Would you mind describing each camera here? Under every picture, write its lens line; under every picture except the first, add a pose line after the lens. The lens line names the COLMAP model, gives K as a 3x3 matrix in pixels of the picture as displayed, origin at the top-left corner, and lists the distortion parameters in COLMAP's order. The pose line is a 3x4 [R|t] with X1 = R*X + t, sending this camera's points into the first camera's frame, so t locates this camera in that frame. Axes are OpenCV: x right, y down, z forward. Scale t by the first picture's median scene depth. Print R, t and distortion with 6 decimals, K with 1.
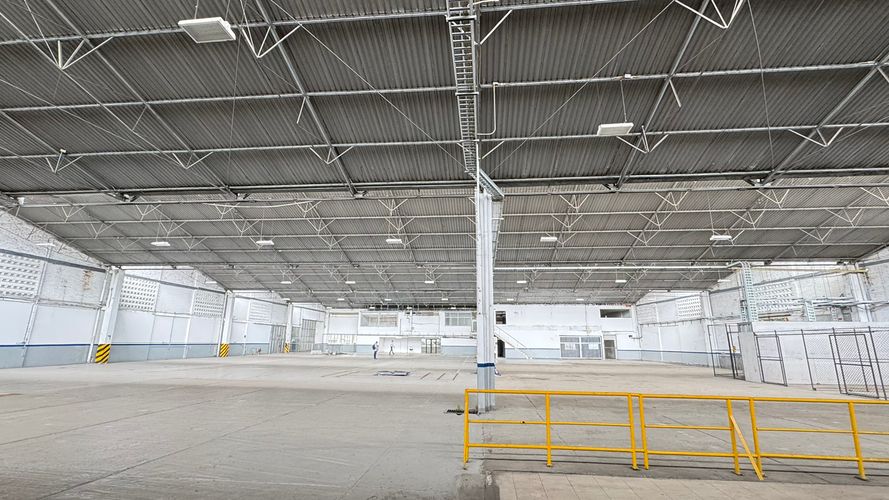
lens RADIAL K [[390.1, 0, 444.2], [0, 390.1, 250.2], [0, 0, 1]] dist [-0.000840, -0.000126]
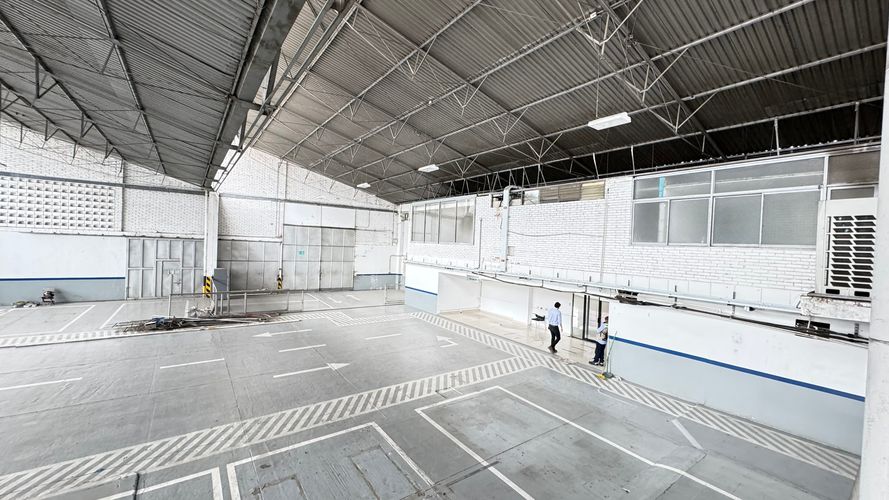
lens RADIAL K [[354.3, 0, 444.5], [0, 354.3, 250.6], [0, 0, 1]] dist [-0.002622, -0.000025]
pose [[0.666467, 0.031588, -0.744865, 0.115049], [0.135074, 0.977451, 0.162309, 0.239990], [0.733196, -0.208786, 0.647173, 1.260193]]
